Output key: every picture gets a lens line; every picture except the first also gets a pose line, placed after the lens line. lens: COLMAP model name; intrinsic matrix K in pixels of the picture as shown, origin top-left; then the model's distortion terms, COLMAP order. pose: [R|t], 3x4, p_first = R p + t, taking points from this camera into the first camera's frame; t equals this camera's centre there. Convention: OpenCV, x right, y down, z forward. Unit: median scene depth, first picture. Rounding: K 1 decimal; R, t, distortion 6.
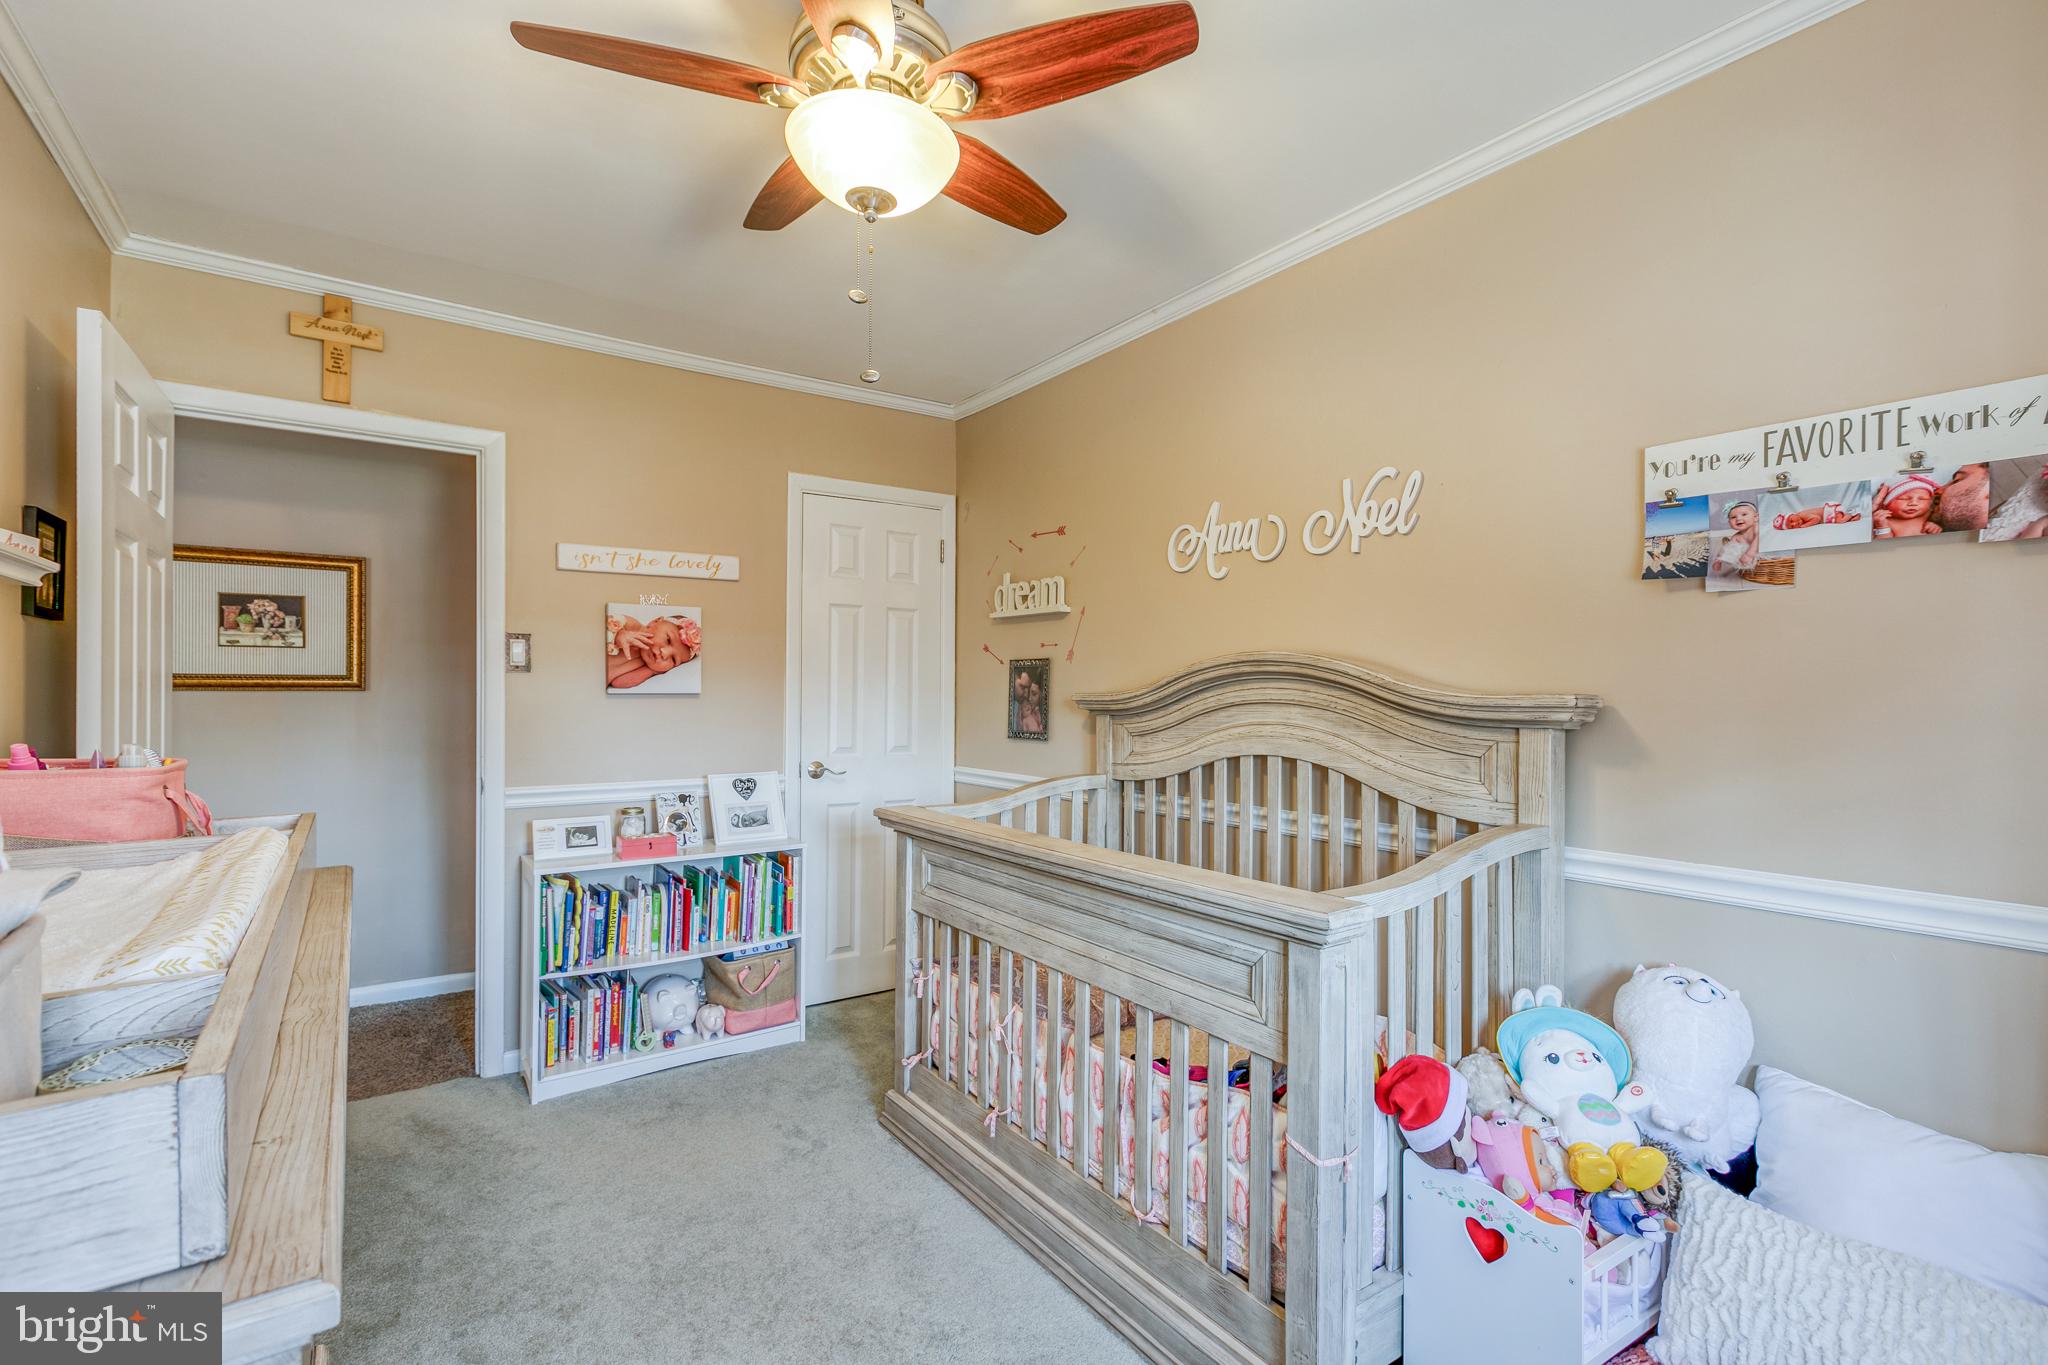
lens RADIAL K [[919.6, 0, 1027.4], [0, 919.6, 684.8], [0, 0, 1]] dist [0.001517, -0.000624]
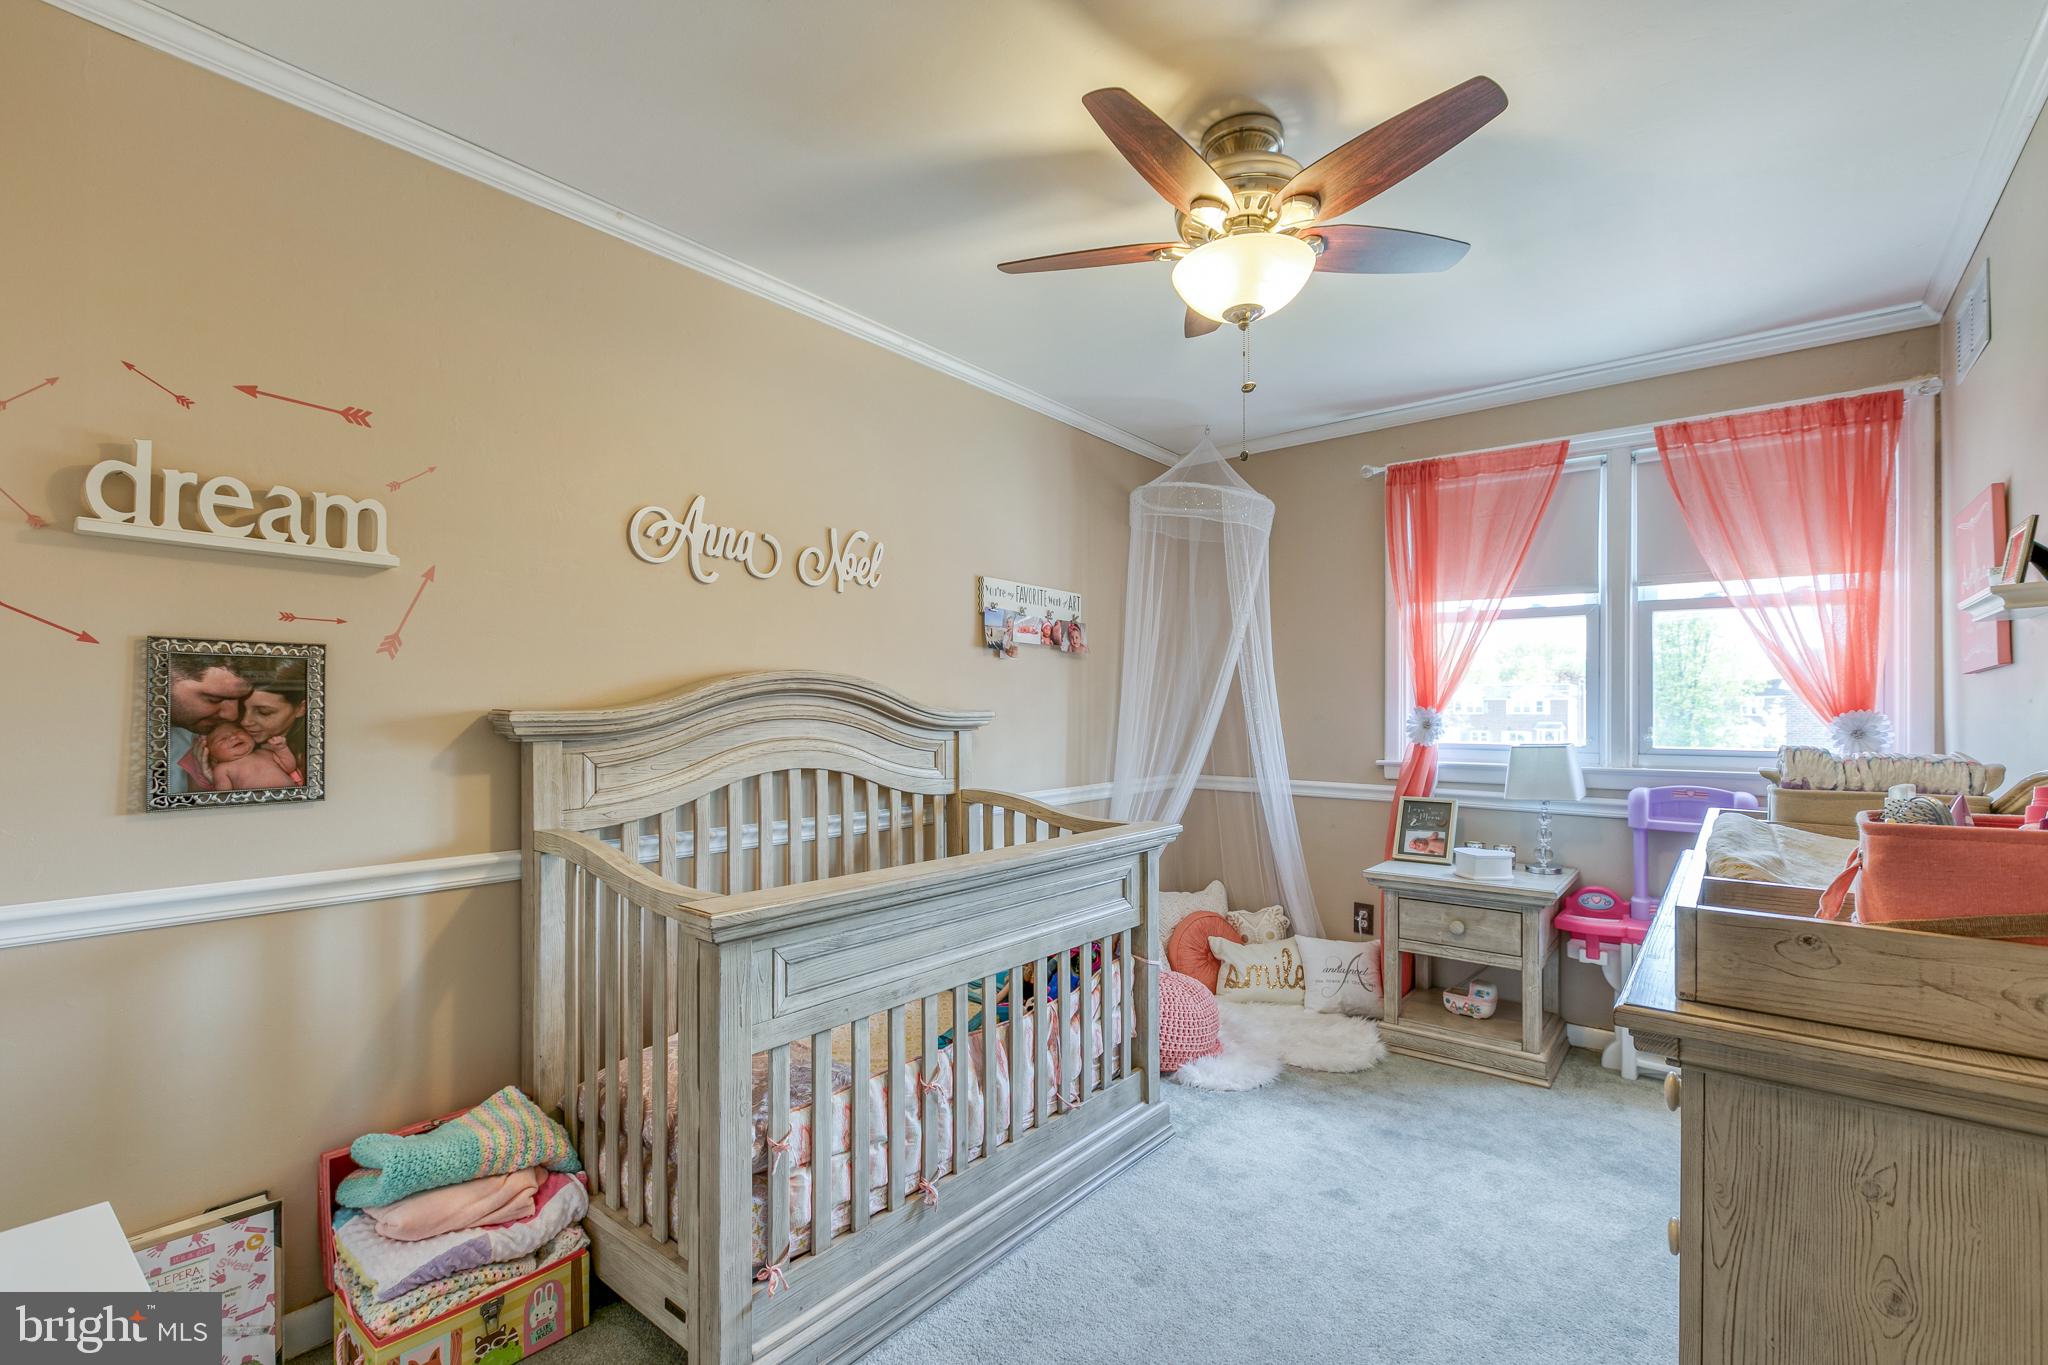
lens RADIAL K [[919.6, 0, 1020.1], [0, 919.6, 698.2], [0, 0, 1]] dist [0.001517, -0.000624]
pose [[-0.274978, 0.009790, 0.961401, -0.780510], [-0.008128, 0.999889, -0.012507, 0.006749], [-0.961416, -0.011253, -0.274868, 0.997077]]
